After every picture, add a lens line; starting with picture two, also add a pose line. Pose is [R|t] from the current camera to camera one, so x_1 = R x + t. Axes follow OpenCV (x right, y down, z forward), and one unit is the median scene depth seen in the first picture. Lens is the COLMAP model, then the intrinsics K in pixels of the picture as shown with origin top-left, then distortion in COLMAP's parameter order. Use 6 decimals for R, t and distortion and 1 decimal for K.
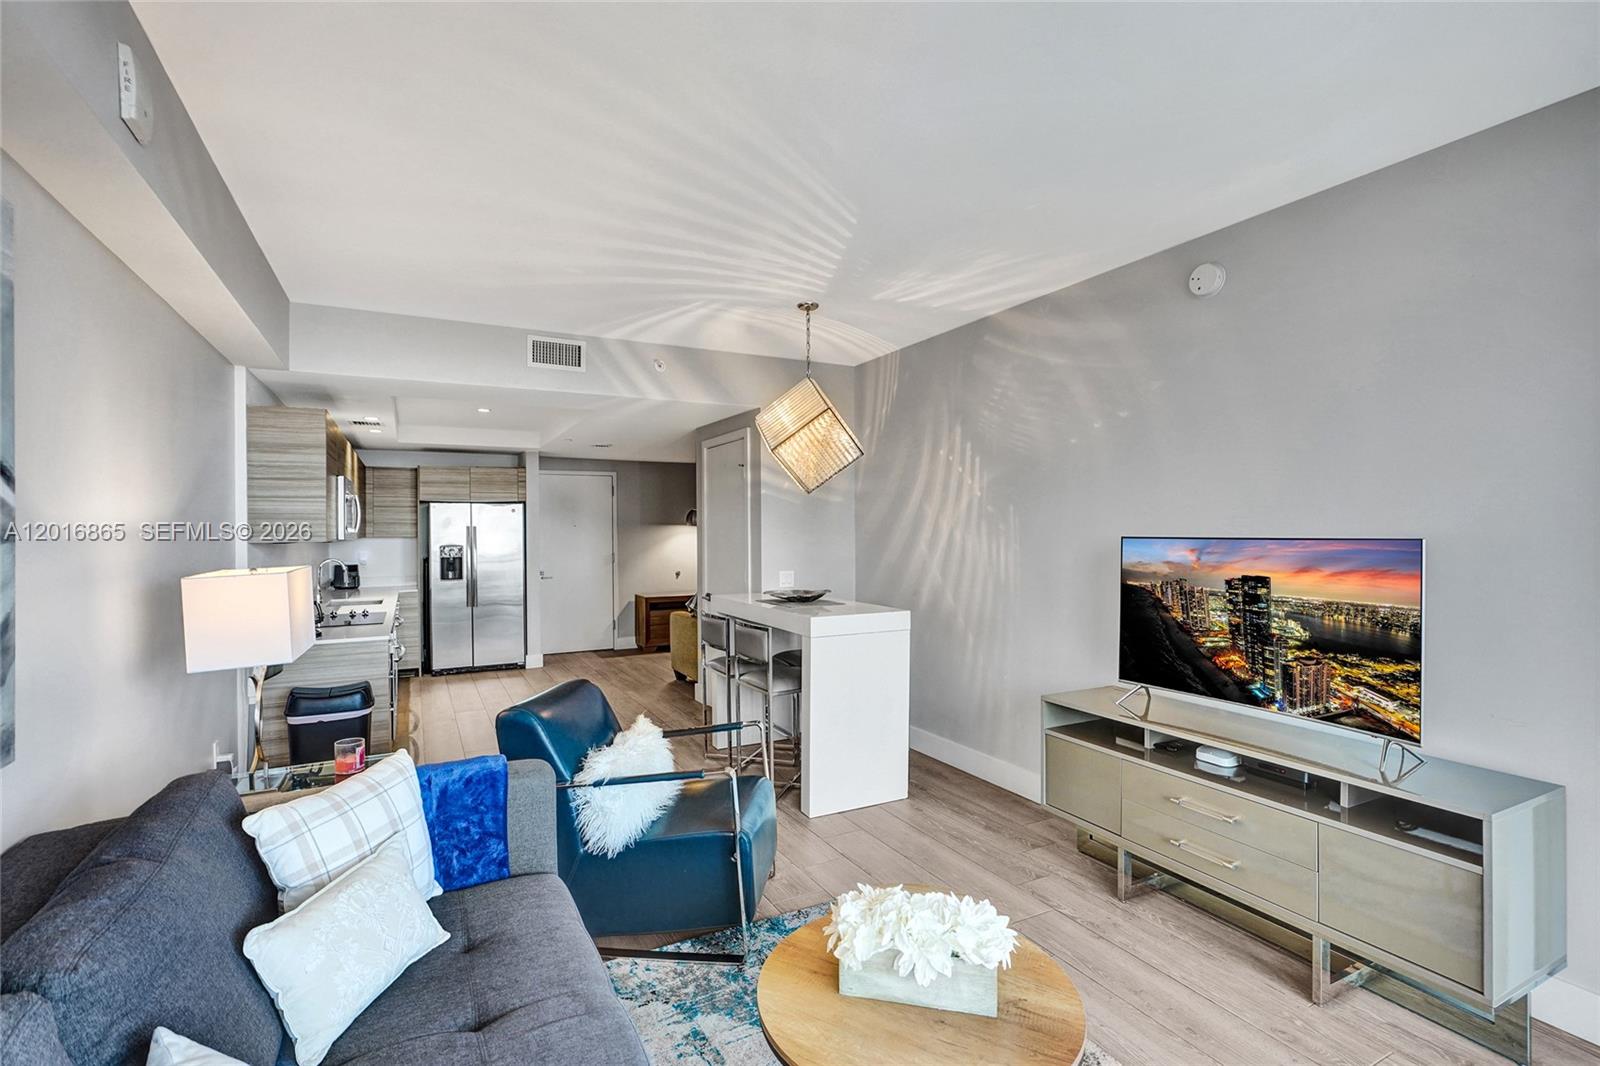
lens RADIAL K [[737.0, 0, 782.3], [0, 737.0, 547.4], [0, 0, 1]] dist [0.002453, 0.000264]
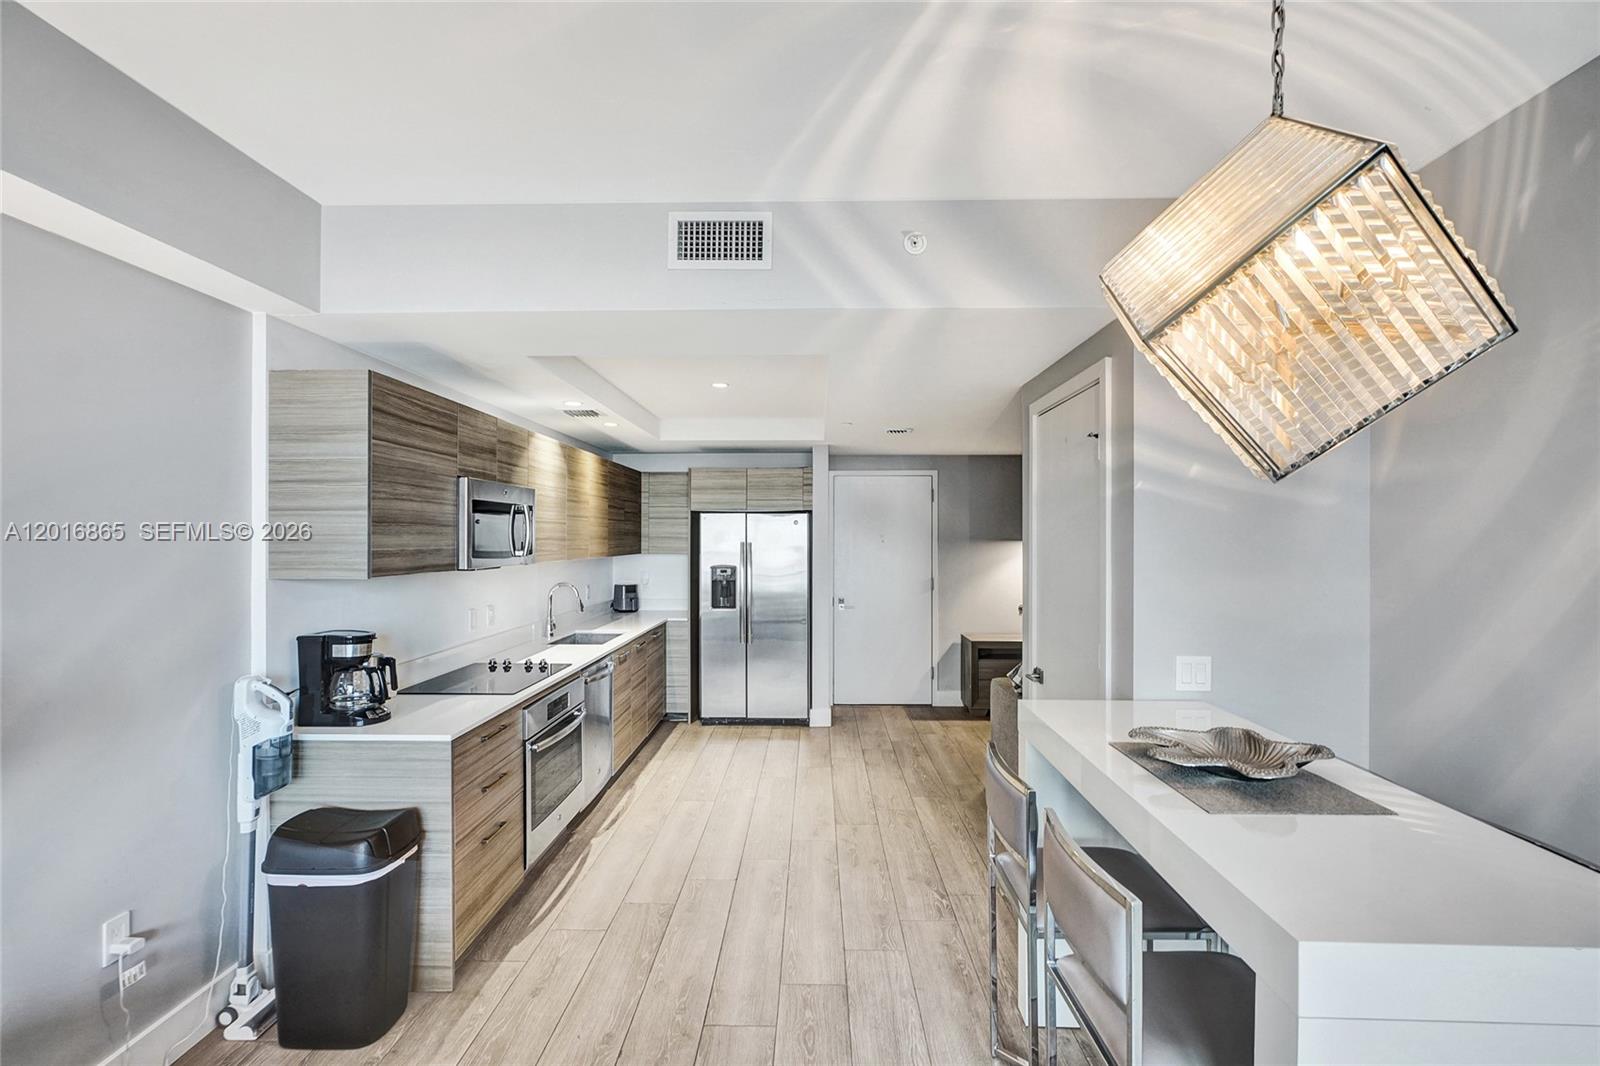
lens RADIAL K [[730.0, 0, 800.0], [0, 730.0, 533.0], [0, 0, 1]] dist [0.000268, 0.004629]
pose [[0.883896, 0.003256, -0.467673, 0.000830], [-0.017059, 0.999535, -0.025282, -0.033866], [0.467373, 0.030325, 0.883540, 0.562715]]
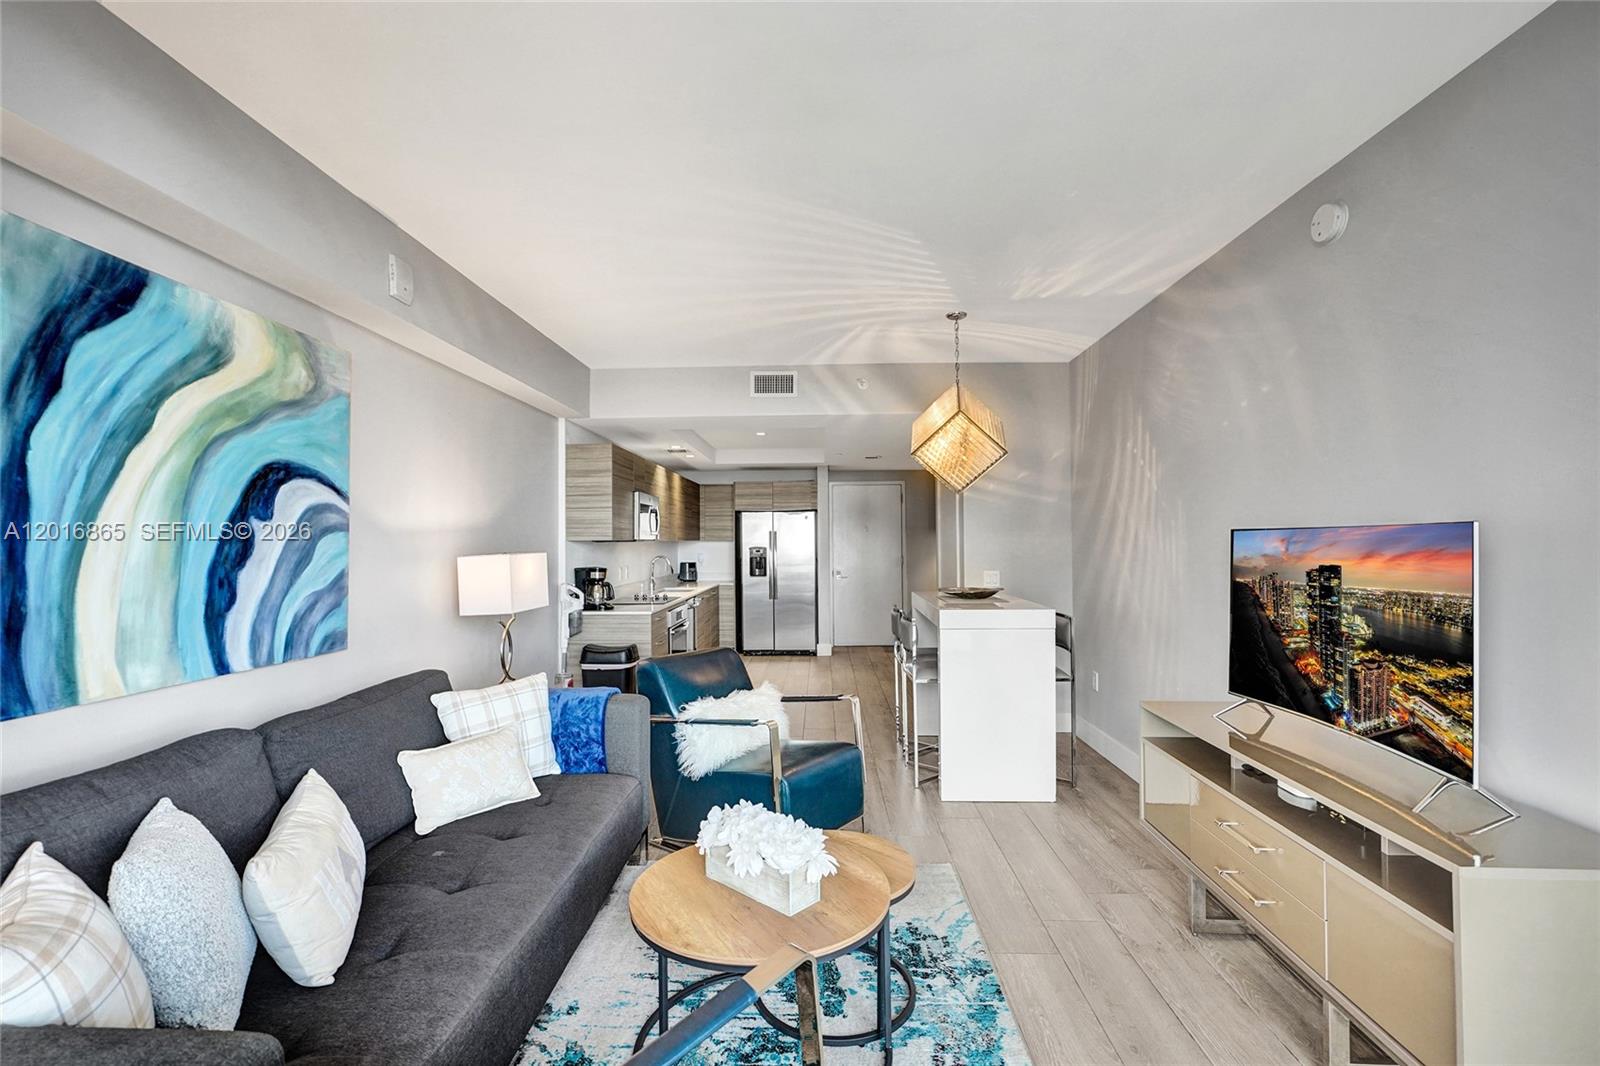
lens RADIAL K [[730.0, 0, 800.0], [0, 730.0, 533.0], [0, 0, 1]] dist [0.000268, 0.004629]
pose [[0.880296, -0.010308, -0.474312, 0.299371], [-0.005345, 0.999485, -0.031641, 0.018886], [0.474394, 0.030389, 0.879788, -0.022217]]
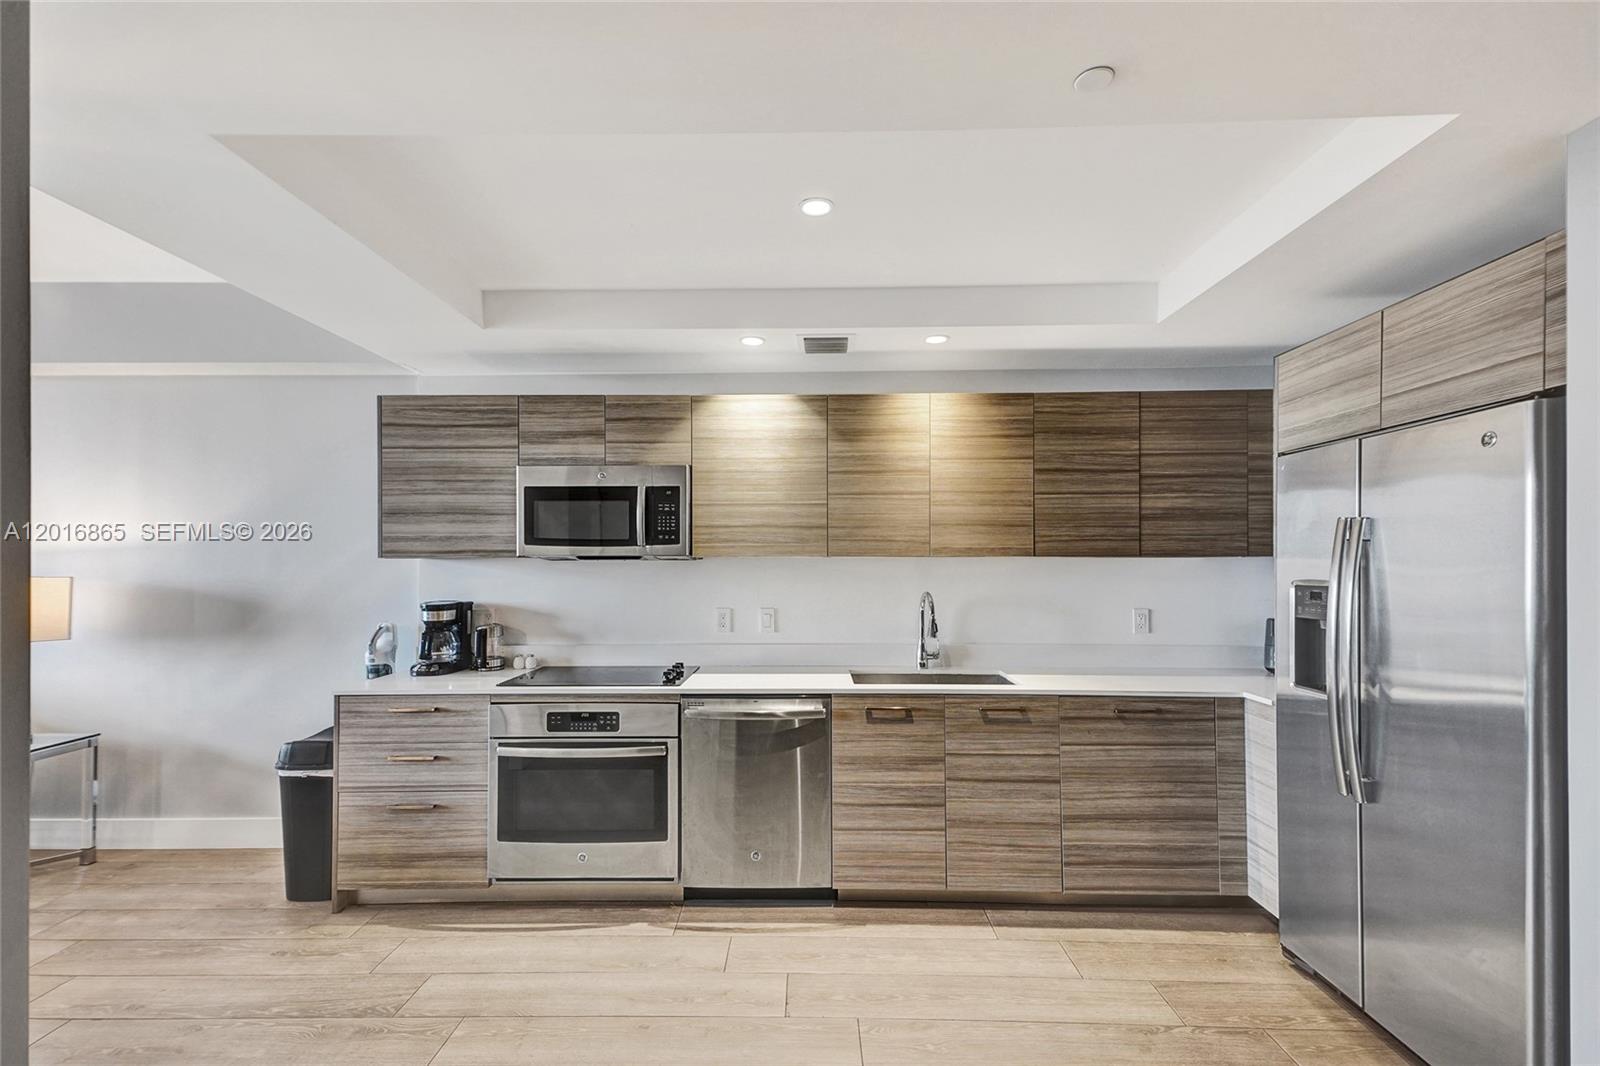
lens RADIAL K [[710.2, 0, 800.5], [0, 710.2, 554.0], [0, 0, 1]] dist [0.021792, 0.000174]
pose [[-0.465863, 0.004184, -0.884847, -0.122627], [-0.016115, 0.999783, 0.013211, -0.027012], [0.884710, 0.020414, -0.465695, 1.616043]]
